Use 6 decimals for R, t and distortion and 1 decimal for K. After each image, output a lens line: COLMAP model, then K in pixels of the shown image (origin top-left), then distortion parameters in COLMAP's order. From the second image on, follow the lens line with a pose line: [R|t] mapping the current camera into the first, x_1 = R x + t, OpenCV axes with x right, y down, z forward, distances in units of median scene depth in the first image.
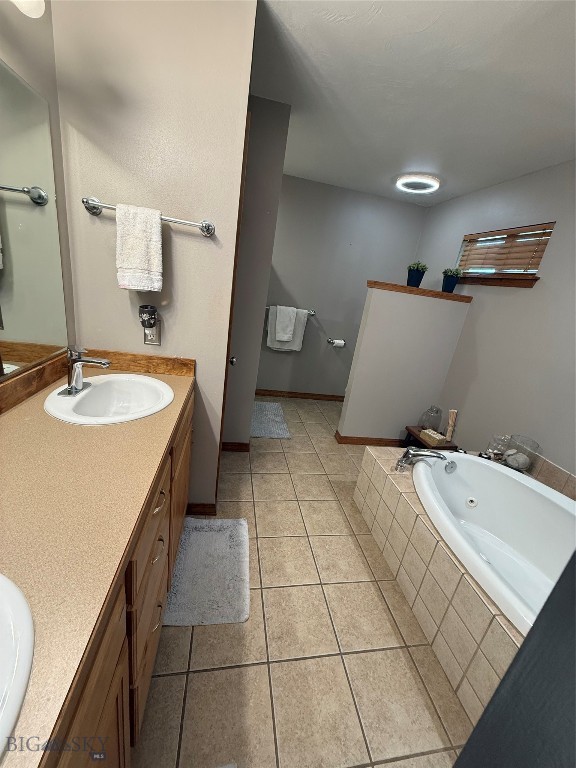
lens RADIAL K [[307.0, 0, 291.3], [0, 307.0, 380.6], [0, 0, 1]] dist [-0.001145, -0.000110]
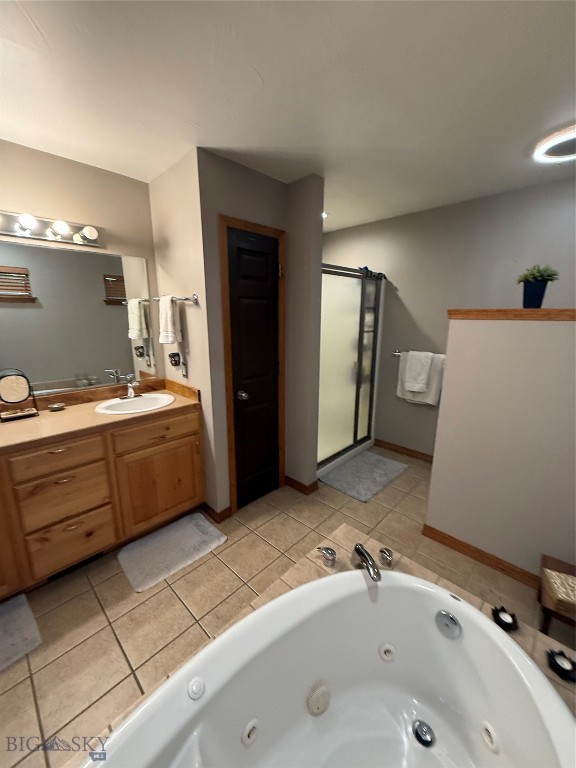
lens RADIAL K [[307.0, 0, 287.9], [0, 307.0, 381.9], [0, 0, 1]] dist [-0.001145, -0.000110]
pose [[0.576600, 0.028003, -0.816546, 0.690987], [-0.169162, 0.981848, -0.085781, -0.035239], [0.799323, 0.187590, 0.570871, 0.349279]]
